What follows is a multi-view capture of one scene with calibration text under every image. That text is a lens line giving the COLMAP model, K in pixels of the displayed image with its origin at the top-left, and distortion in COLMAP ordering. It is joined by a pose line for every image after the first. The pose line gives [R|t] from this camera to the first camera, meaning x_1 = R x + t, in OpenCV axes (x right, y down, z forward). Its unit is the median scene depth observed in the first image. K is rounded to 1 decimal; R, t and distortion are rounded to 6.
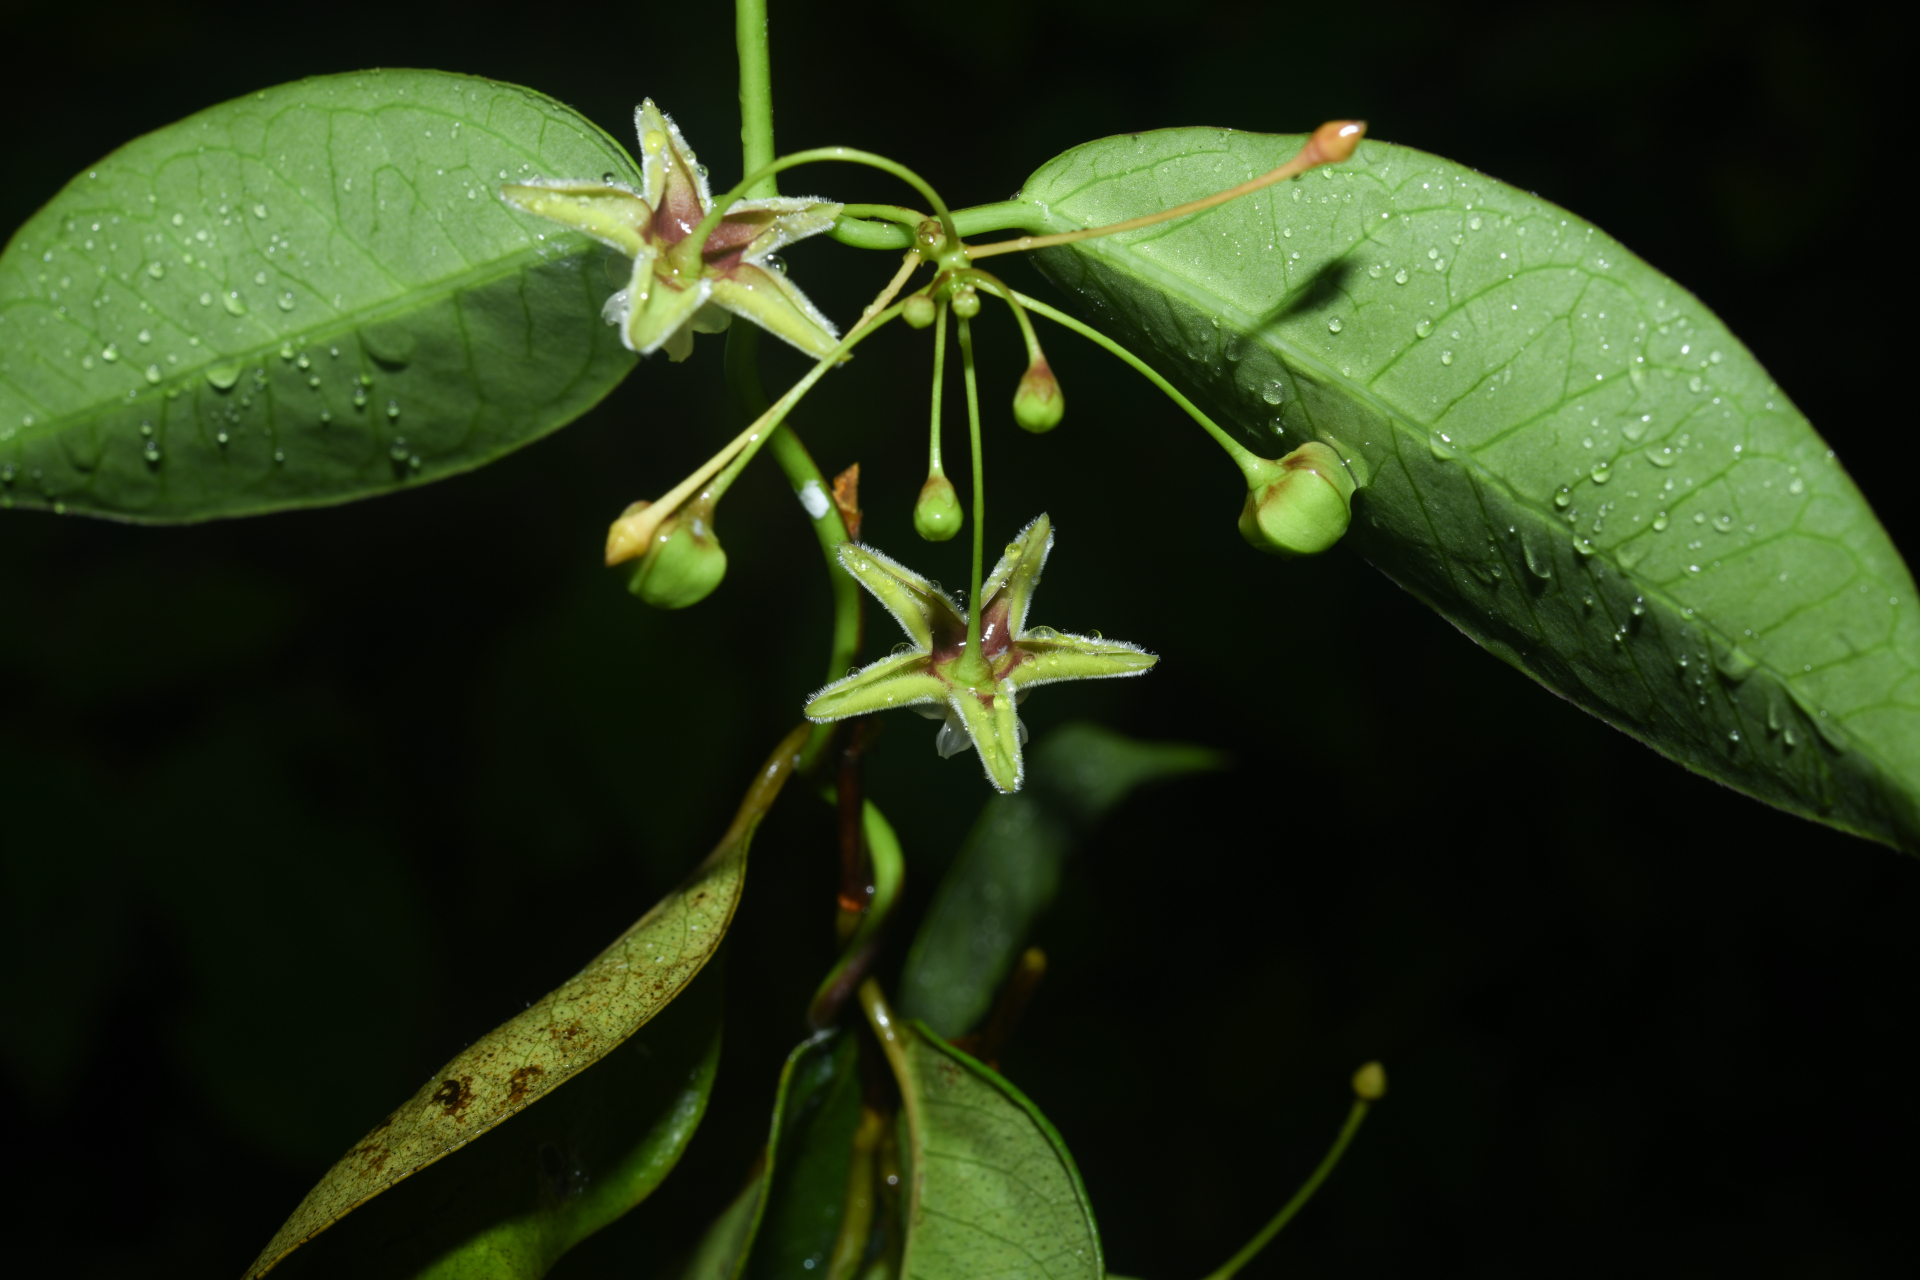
lens RADIAL K [[3489.5, 0, 965.2], [0, 3489.5, 641.4], [0, 0, 1]] dist [-0.068824, 0.000000]
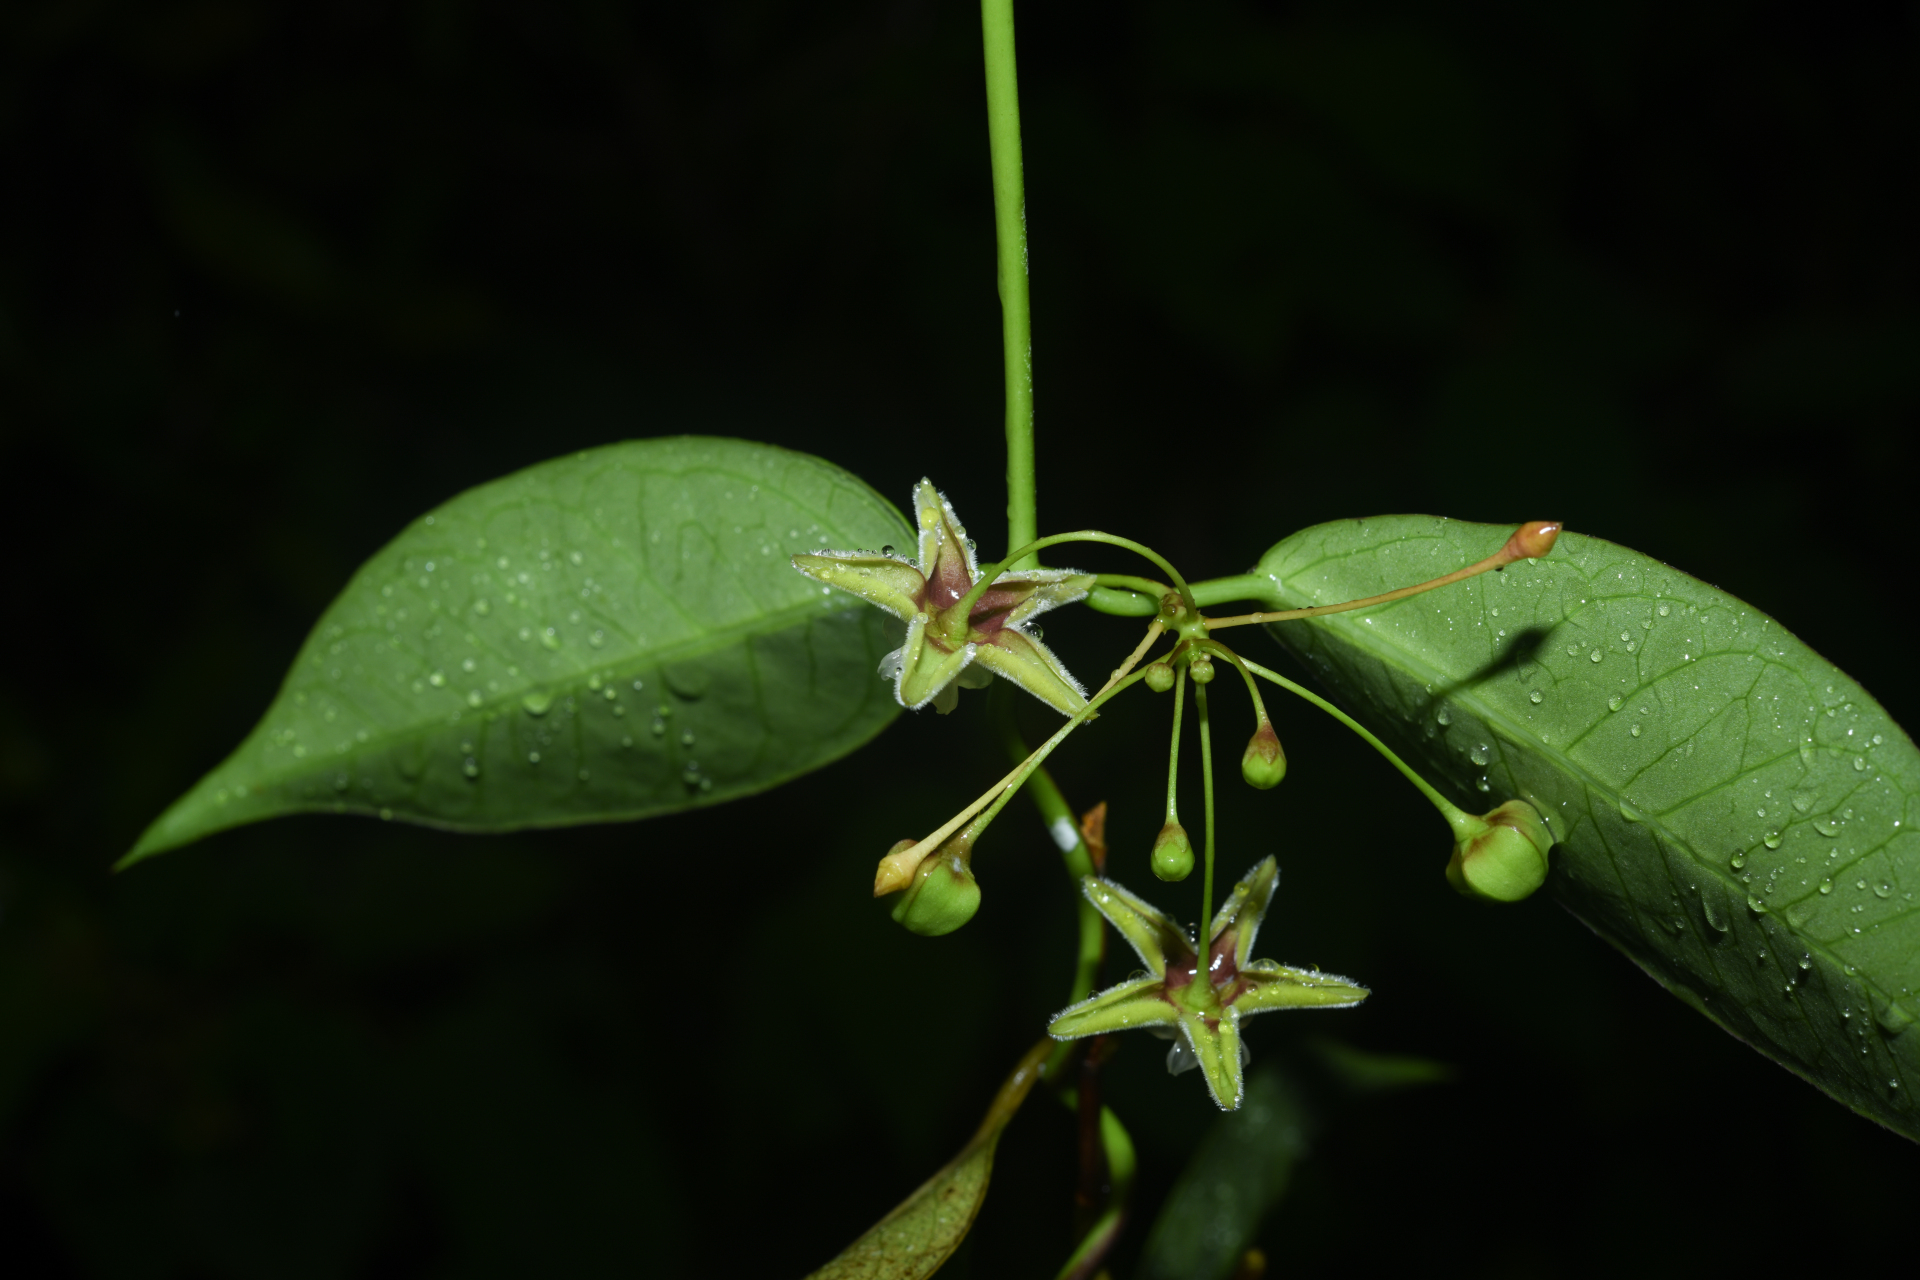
lens RADIAL K [[3489.5, 0, 955.0], [0, 3489.5, 636.7], [0, 0, 1]] dist [-0.068824, 0.000000]
pose [[0.996276, 0.027045, -0.081875, 0.011960], [-0.033371, 0.996480, -0.076904, -0.018127], [0.079506, 0.079350, 0.993671, -0.113765]]
